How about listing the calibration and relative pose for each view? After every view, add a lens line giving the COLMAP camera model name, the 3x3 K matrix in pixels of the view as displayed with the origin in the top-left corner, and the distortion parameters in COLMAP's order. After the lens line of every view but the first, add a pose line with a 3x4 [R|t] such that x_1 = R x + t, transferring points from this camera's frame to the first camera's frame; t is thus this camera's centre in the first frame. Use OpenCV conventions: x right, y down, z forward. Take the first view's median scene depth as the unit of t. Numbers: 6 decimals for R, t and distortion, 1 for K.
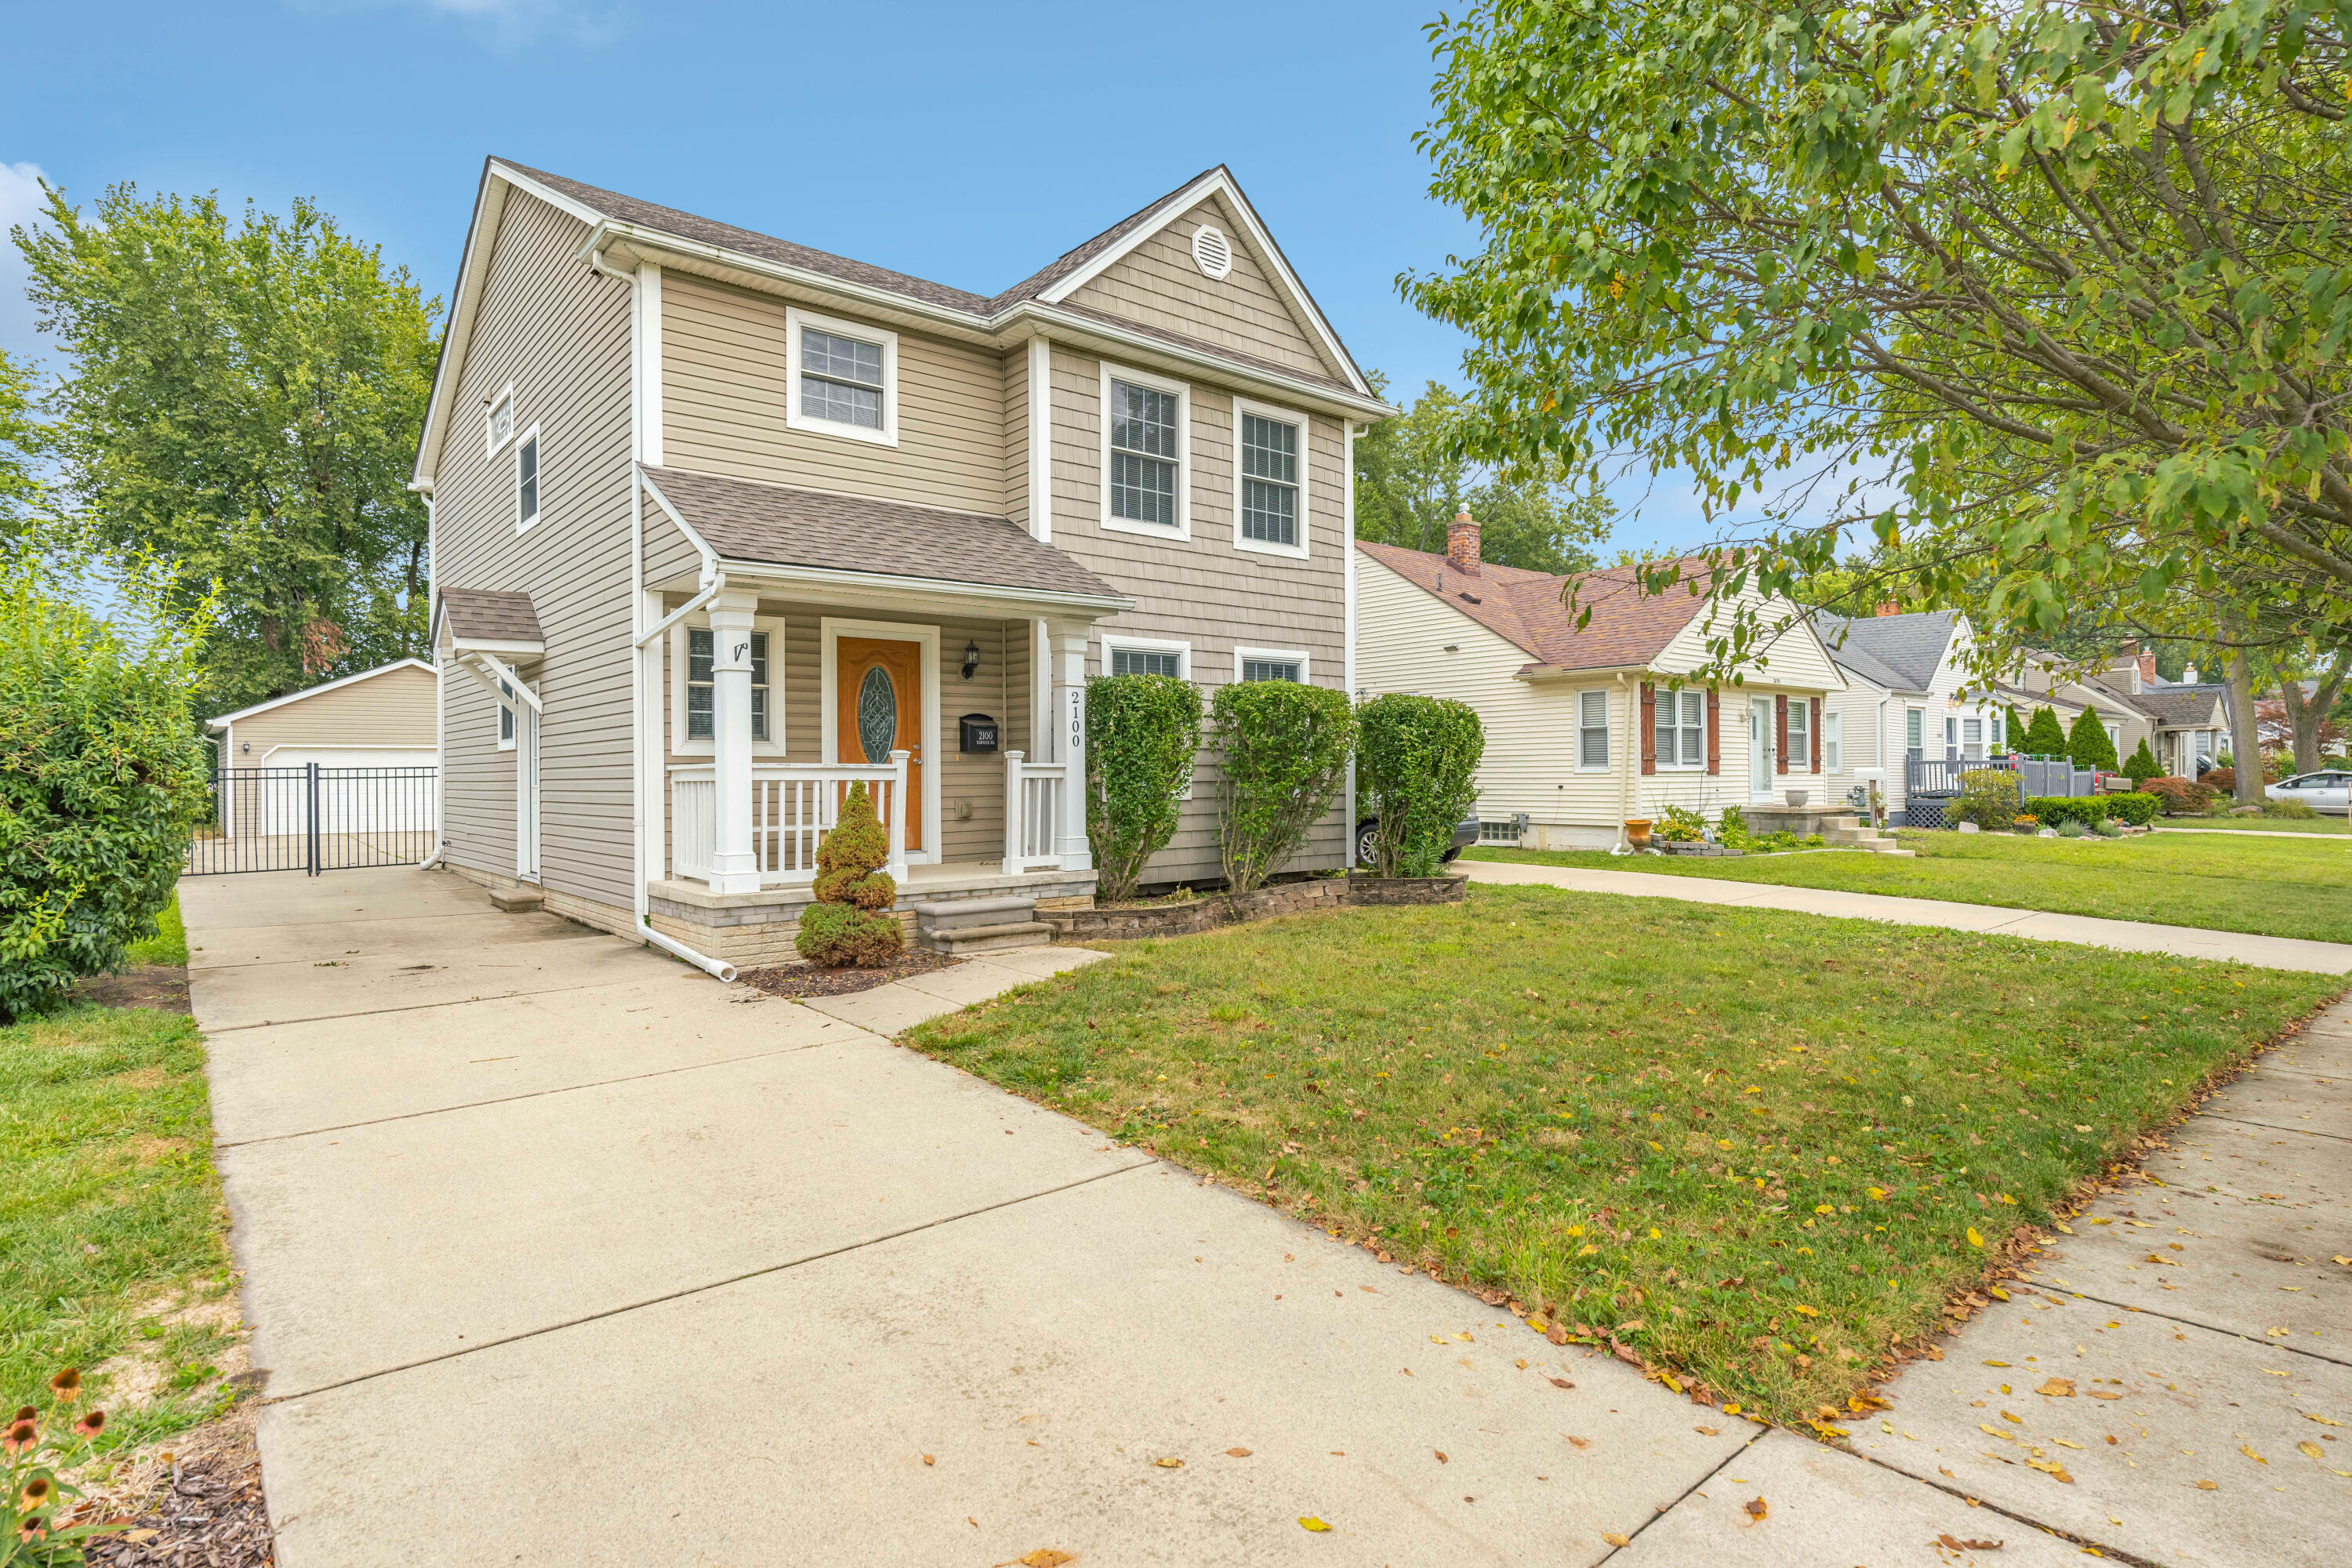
lens RADIAL K [[1244.9, 0, 1218.5], [0, 1244.9, 764.3], [0, 0, 1]] dist [-0.002658, -0.000210]
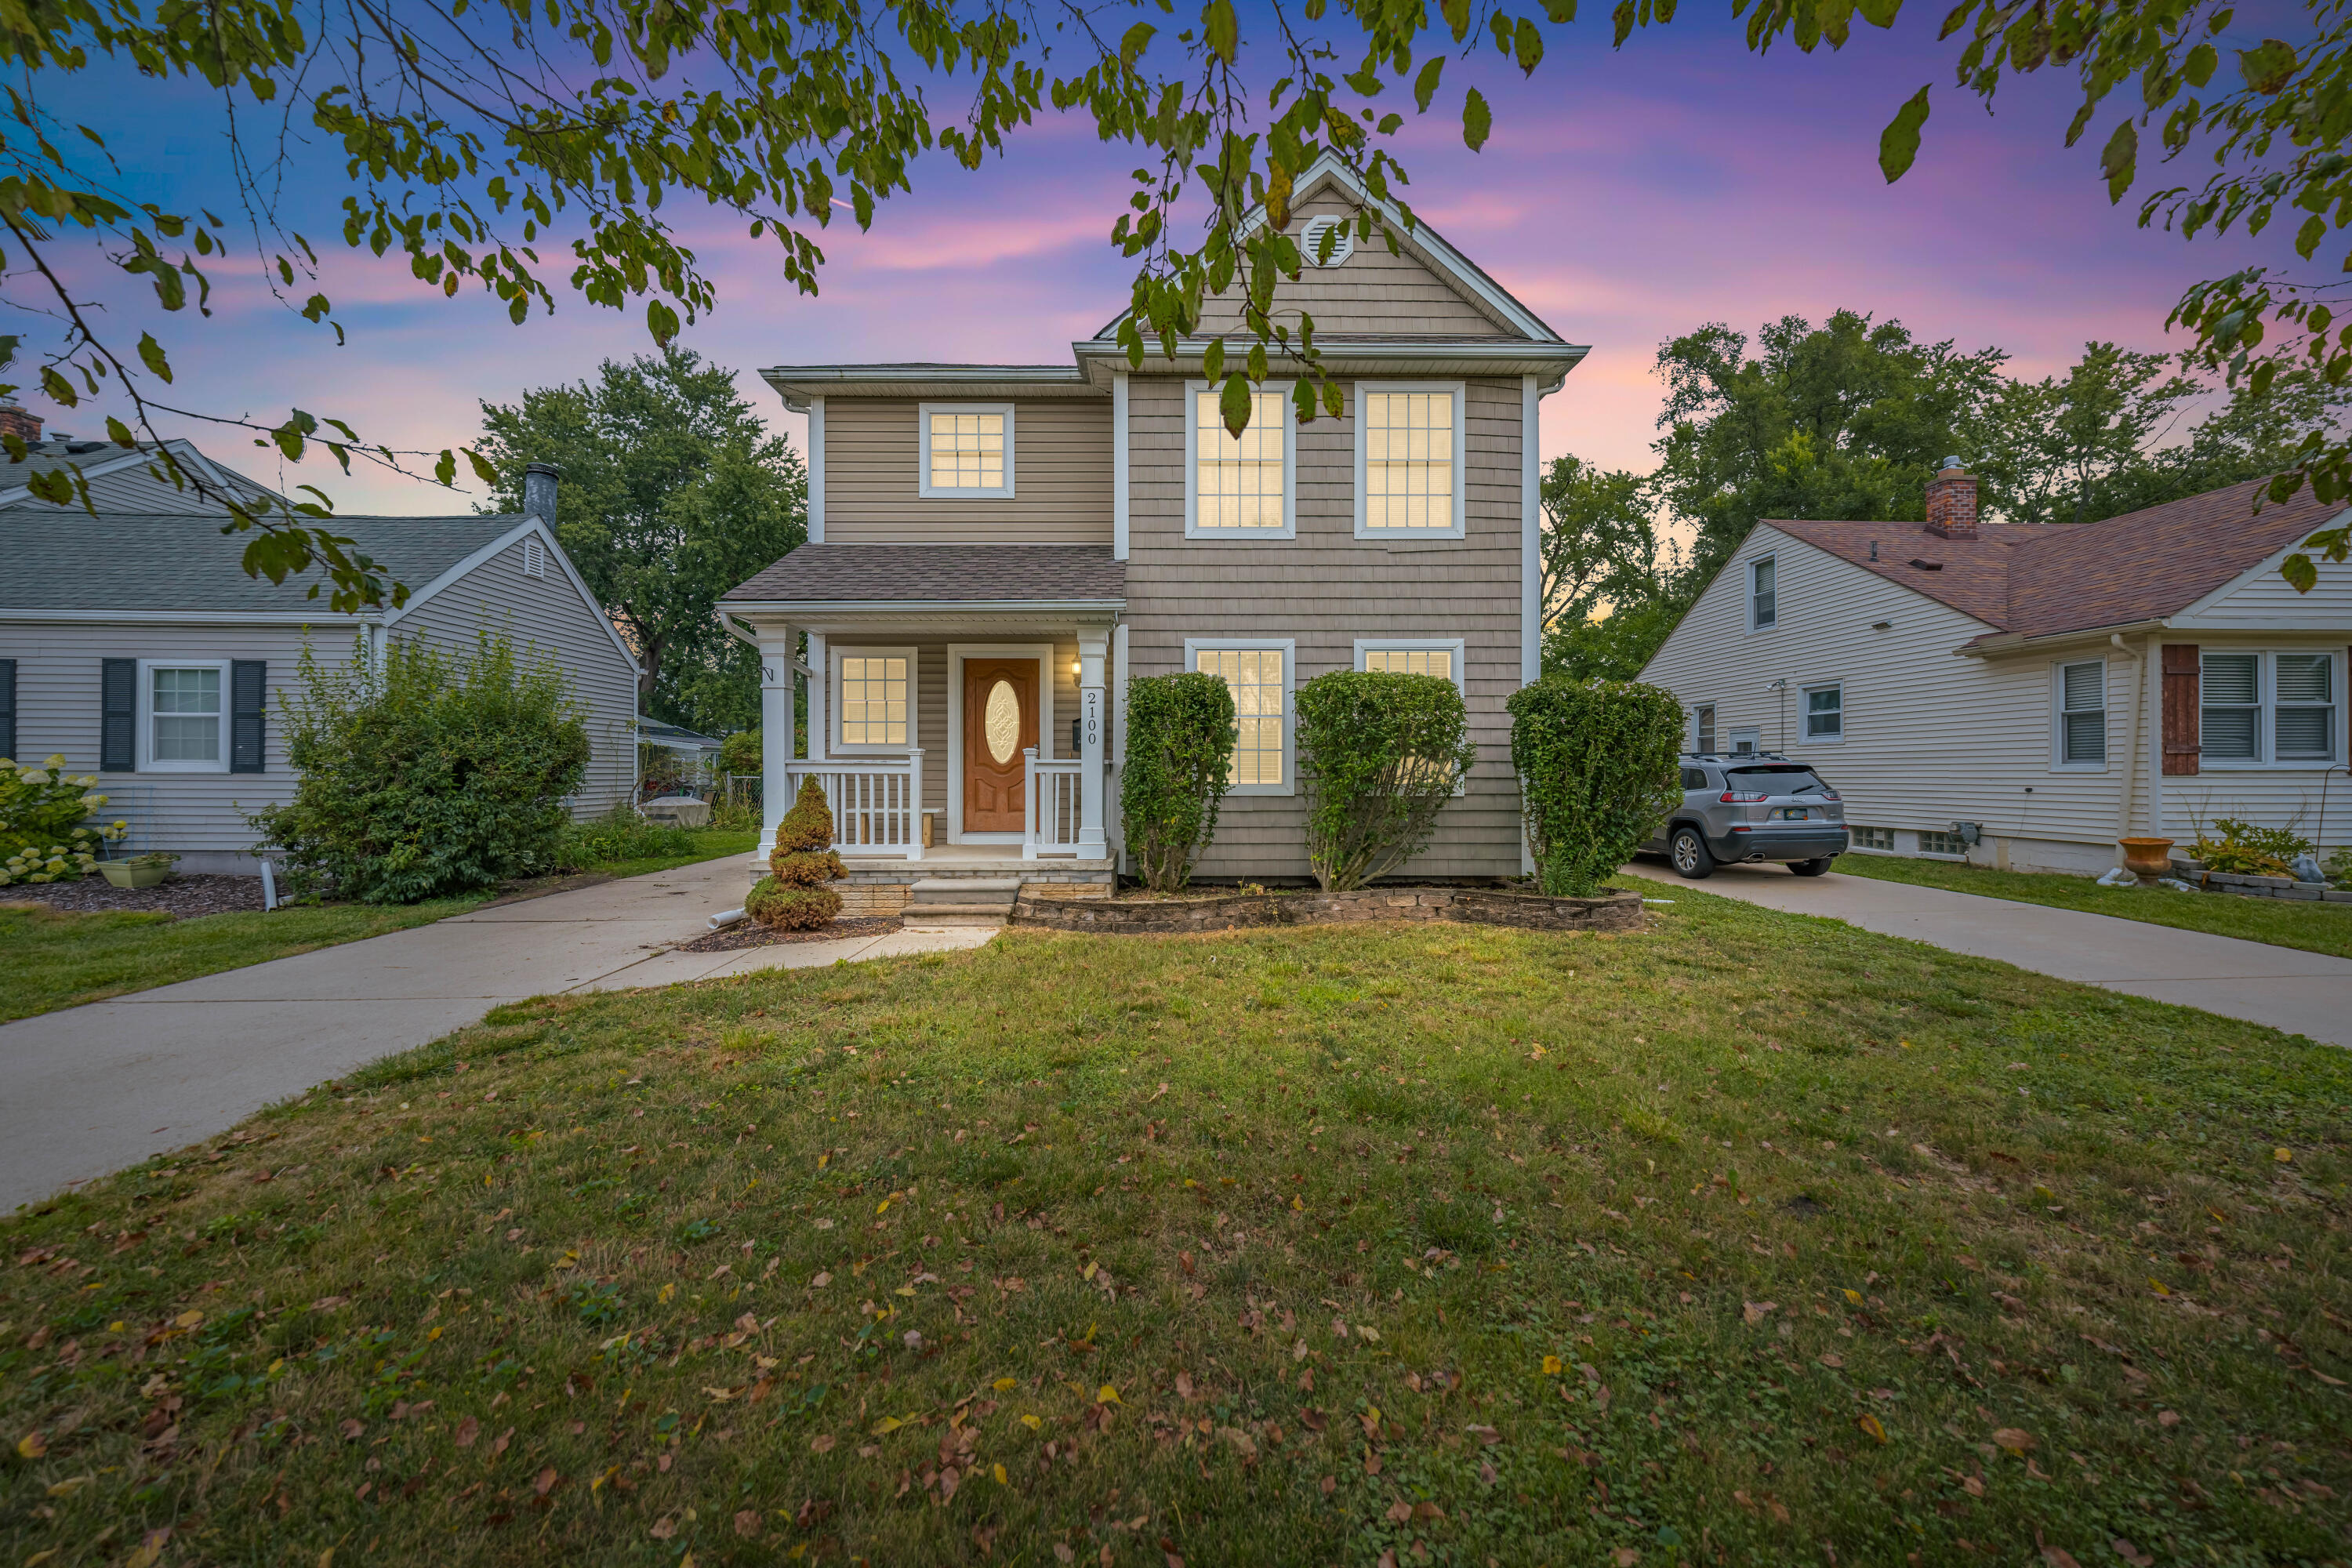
lens RADIAL K [[858.8, 0, 1209.7], [0, 858.8, 774.2], [0, 0, 1]] dist [-0.005617, -0.000835]
pose [[0.759955, 0.008806, -0.649916, 0.391445], [0.000436, 0.999901, 0.014057, 0.001182], [0.649976, -0.010966, 0.759876, 0.445554]]
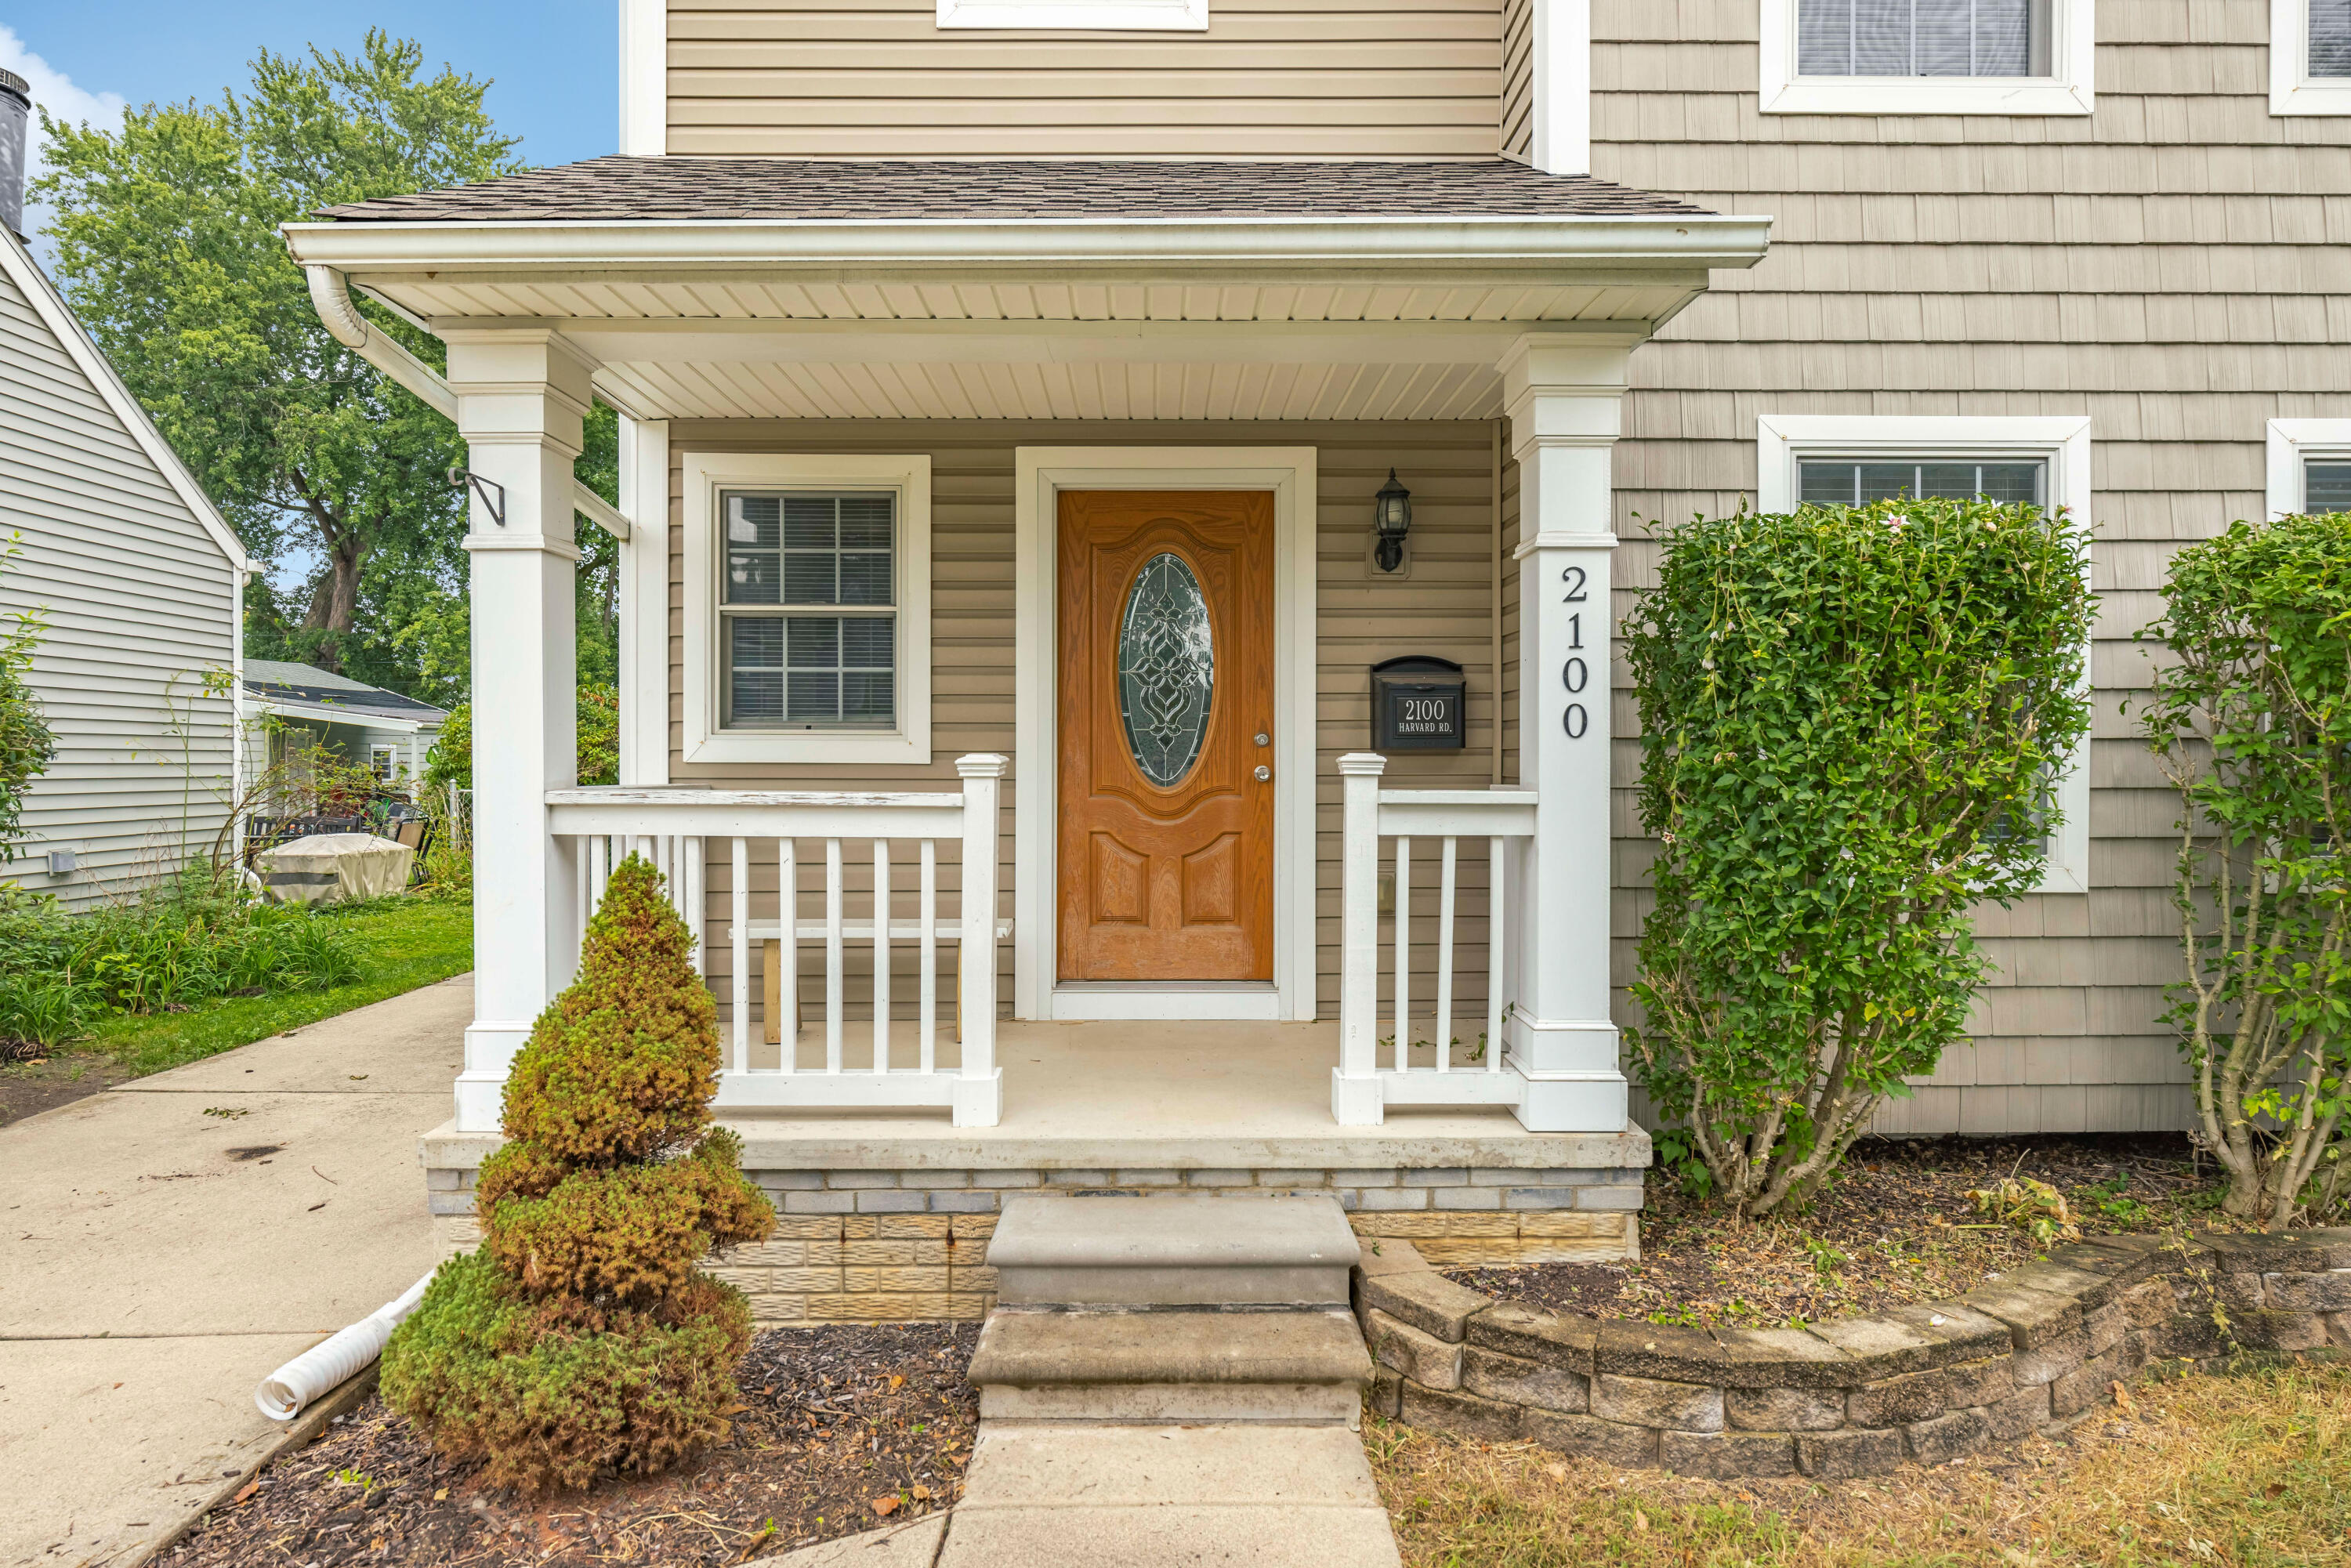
lens RADIAL K [[1275.4, 0, 1180.9], [0, 1275.4, 767.8], [0, 0, 1]] dist [-0.006753, 0.002117]
pose [[0.748873, 0.013519, -0.662576, 0.022452], [-0.001265, 0.999819, 0.018971, -0.011690], [0.662712, -0.013369, 0.748755, 0.610056]]
